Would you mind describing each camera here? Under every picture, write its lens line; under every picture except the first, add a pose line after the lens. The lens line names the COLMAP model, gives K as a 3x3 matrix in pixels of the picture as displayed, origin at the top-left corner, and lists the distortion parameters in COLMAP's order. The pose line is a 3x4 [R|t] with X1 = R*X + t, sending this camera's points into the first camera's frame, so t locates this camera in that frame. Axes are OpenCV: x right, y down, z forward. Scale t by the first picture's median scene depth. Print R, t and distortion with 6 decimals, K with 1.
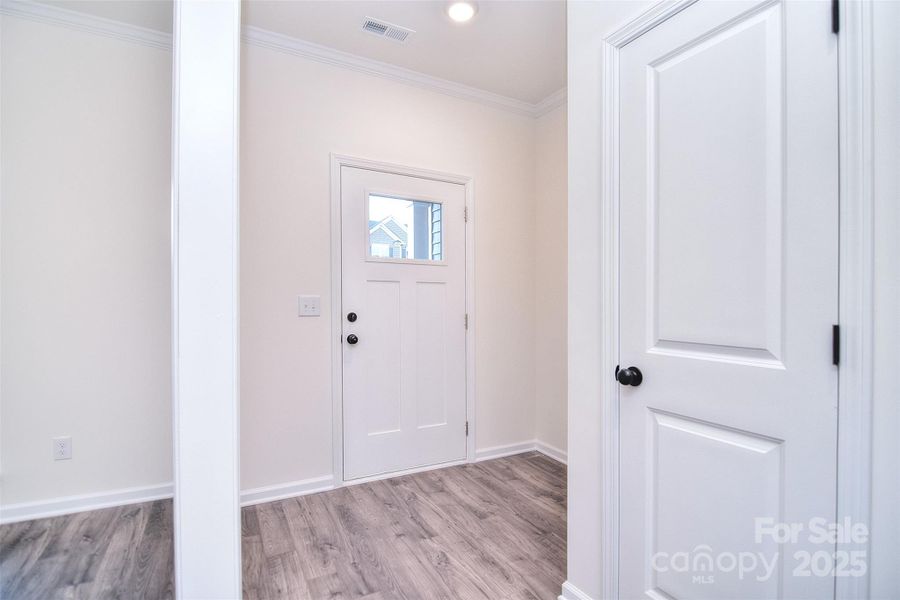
lens RADIAL K [[433.1, 0, 451.8], [0, 433.1, 300.1], [0, 0, 1]] dist [-0.006829, -0.008122]
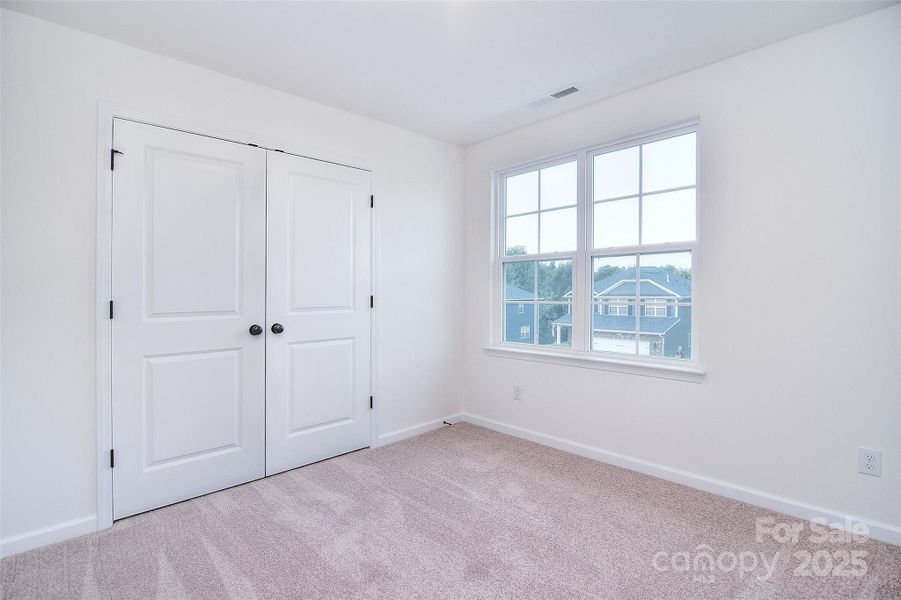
lens RADIAL K [[433.5, 0, 452.3], [0, 433.5, 300.1], [0, 0, 1]] dist [-0.006829, -0.008122]
pose [[-0.252940, -0.009016, 0.967440, -2.053246], [0.005663, 0.999926, 0.010800, 0.050006], [-0.967465, 0.008210, -0.252870, 1.027402]]
